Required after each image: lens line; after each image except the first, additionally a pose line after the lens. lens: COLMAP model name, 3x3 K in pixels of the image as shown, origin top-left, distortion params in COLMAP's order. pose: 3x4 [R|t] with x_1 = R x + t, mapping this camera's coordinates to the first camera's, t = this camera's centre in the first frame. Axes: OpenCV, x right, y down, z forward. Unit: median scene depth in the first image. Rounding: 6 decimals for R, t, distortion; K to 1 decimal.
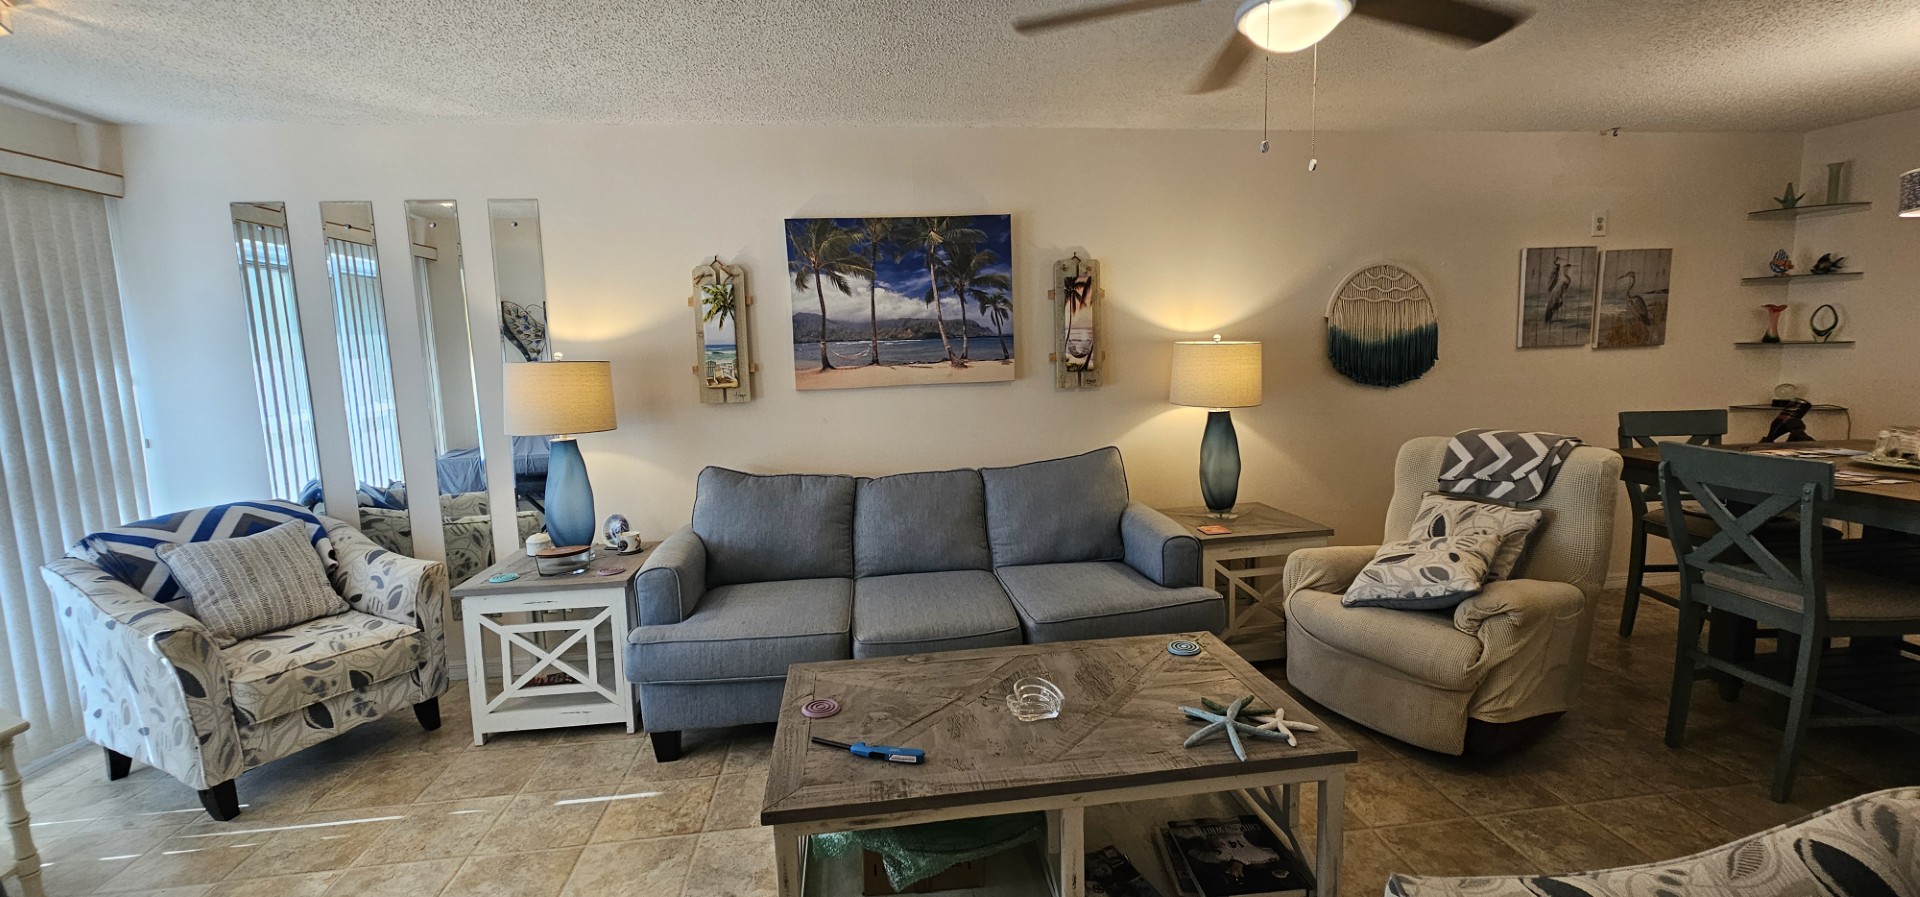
lens RADIAL K [[788.6, 0, 966.8], [0, 788.6, 438.5], [0, 0, 1]] dist [0.000425, 0.000181]
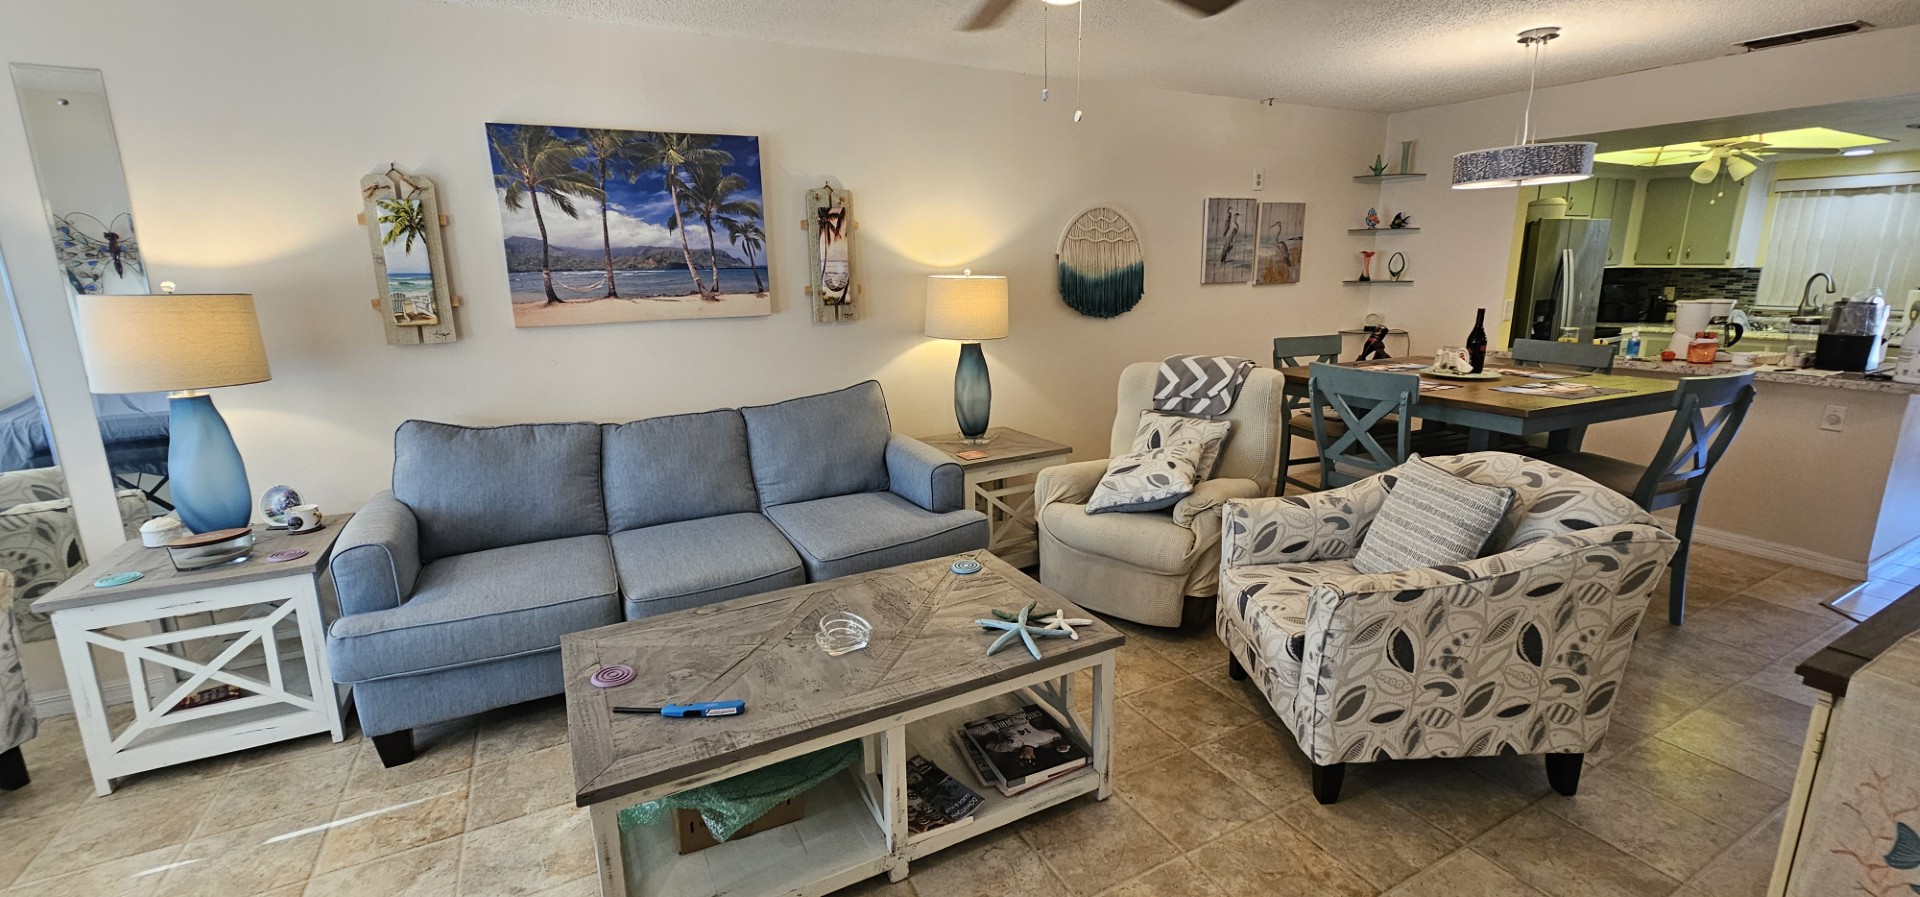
lens RADIAL K [[788.6, 0, 964.2], [0, 788.6, 439.4], [0, 0, 1]] dist [0.000382, 0.000246]
pose [[0.936433, -0.060290, 0.345628, -0.062899], [0.028846, 0.995020, 0.095413, -0.007315], [-0.349659, -0.079378, 0.933508, 0.006097]]
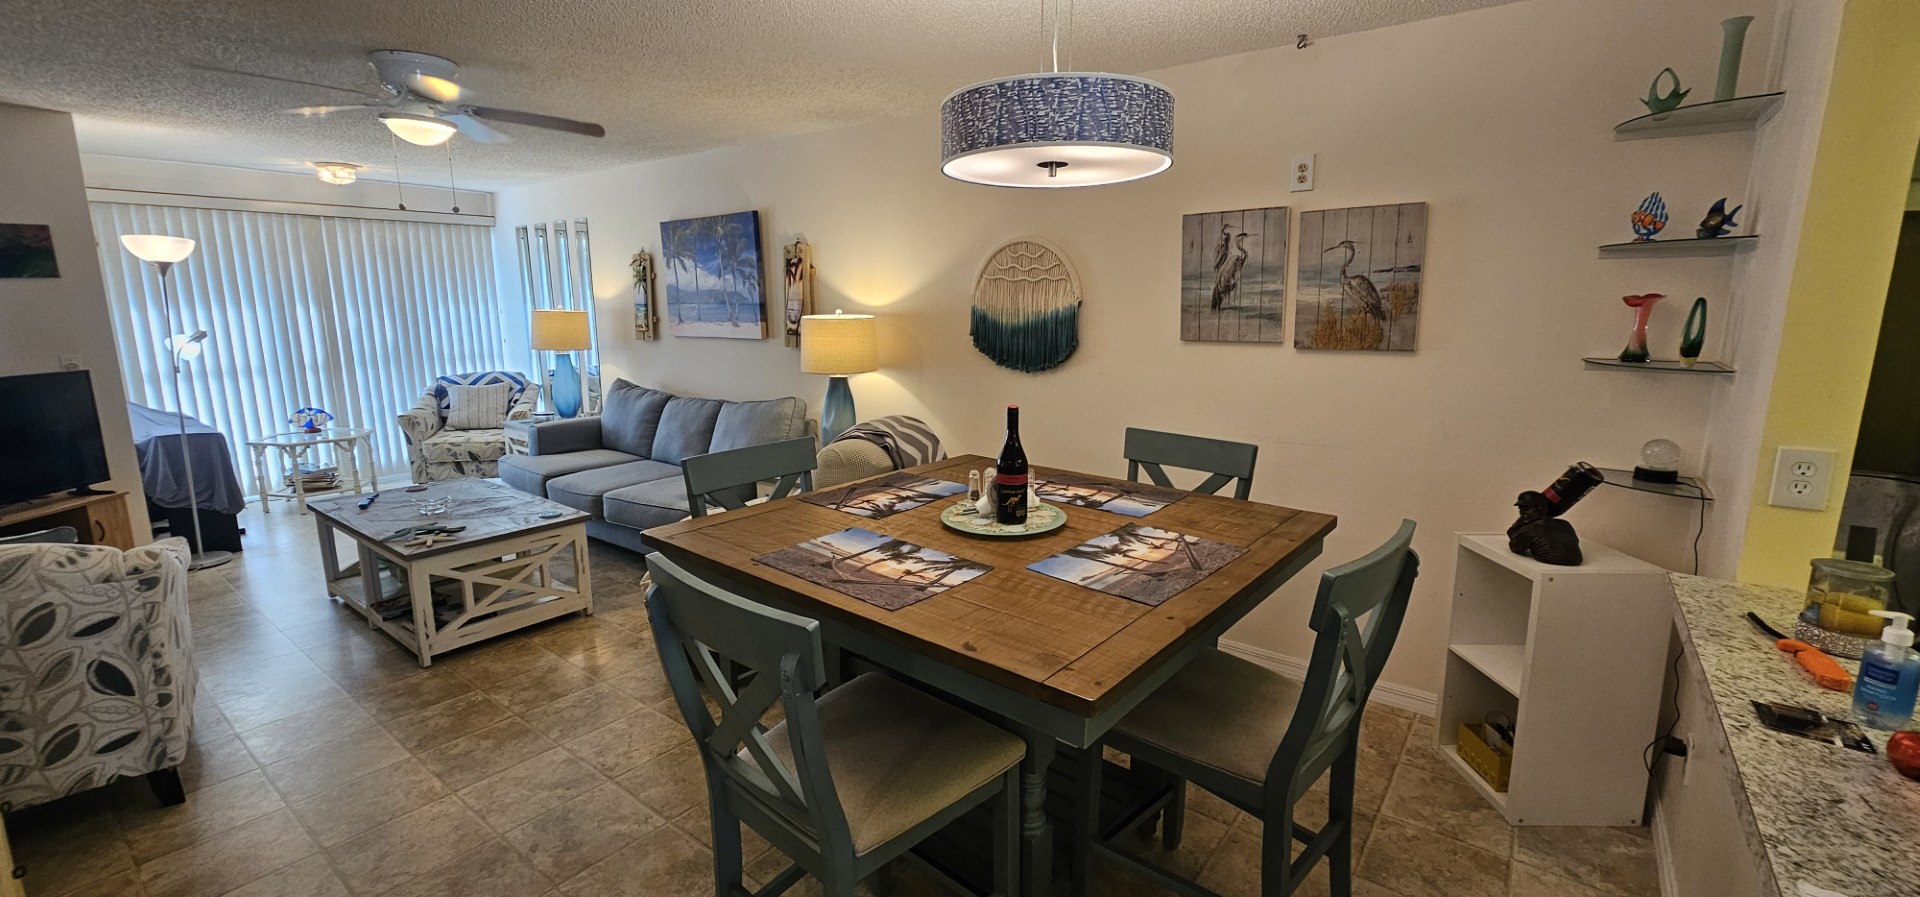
lens RADIAL K [[758.6, 0, 939.7], [0, 758.6, 433.7], [0, 0, 1]] dist [0.000072, -0.000425]
pose [[0.712031, 0.151760, -0.685552, 1.211199], [-0.105767, 0.988404, 0.108950, -0.090520], [0.694136, -0.005067, 0.719826, 0.316072]]
